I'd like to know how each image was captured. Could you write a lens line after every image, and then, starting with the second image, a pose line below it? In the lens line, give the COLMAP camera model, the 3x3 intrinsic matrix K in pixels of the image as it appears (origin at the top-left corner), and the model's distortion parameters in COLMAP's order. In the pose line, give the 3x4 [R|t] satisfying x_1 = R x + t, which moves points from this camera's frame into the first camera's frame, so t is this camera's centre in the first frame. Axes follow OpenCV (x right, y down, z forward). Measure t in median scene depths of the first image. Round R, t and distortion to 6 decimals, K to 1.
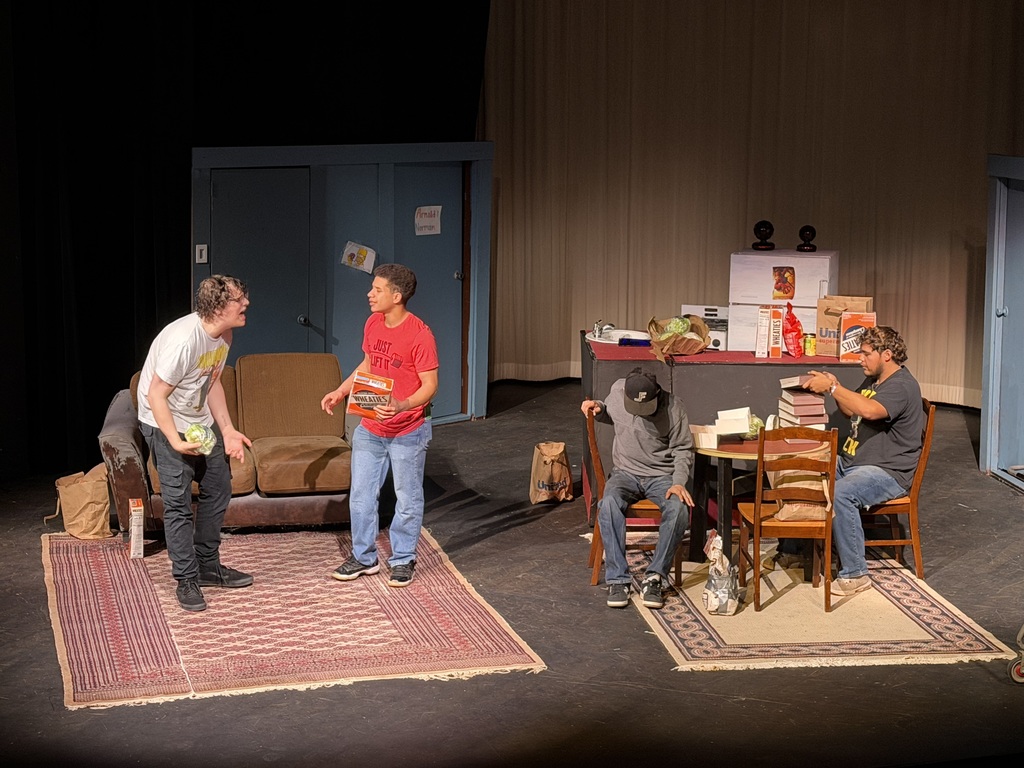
lens RADIAL K [[1918.3, 0, 512.0], [0, 1918.3, 384.0], [0, 0, 1]] dist [0.139433, 0.071828]
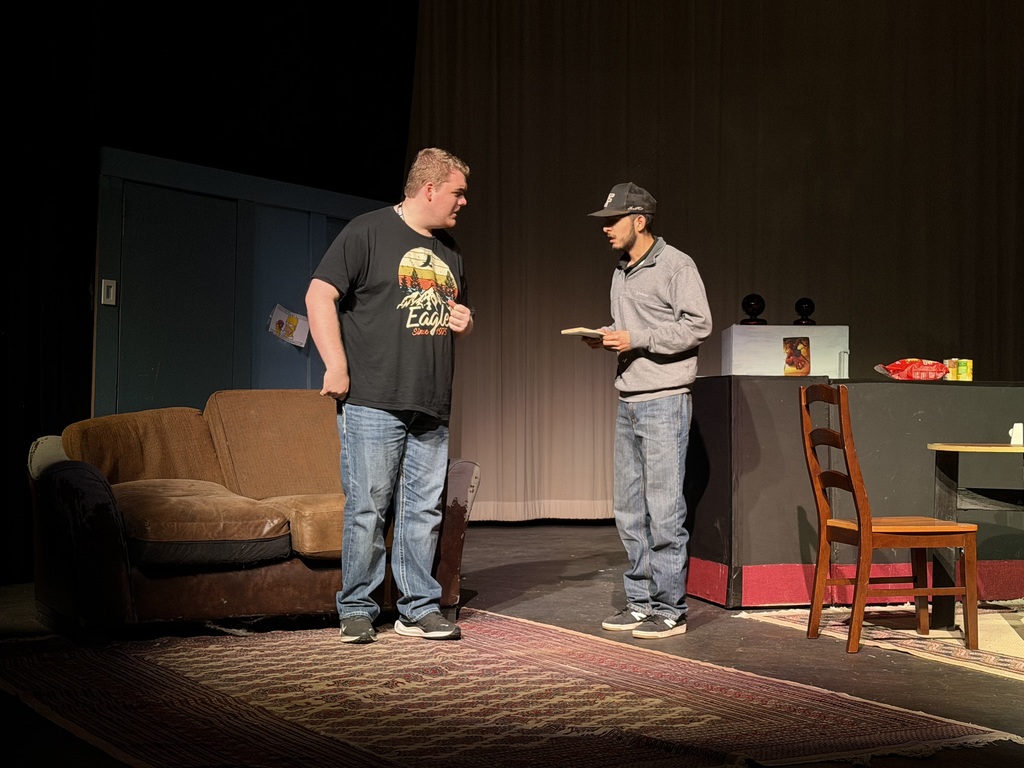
lens RADIAL K [[1585.2, 0, 512.0], [0, 1585.2, 384.0], [0, 0, 1]] dist [0.134300, -0.109356]
pose [[0.963777, 0.001218, 0.266708, -0.203424], [0.049320, 0.981930, -0.182705, 0.099177], [-0.262111, 0.189241, 0.946301, 0.452330]]
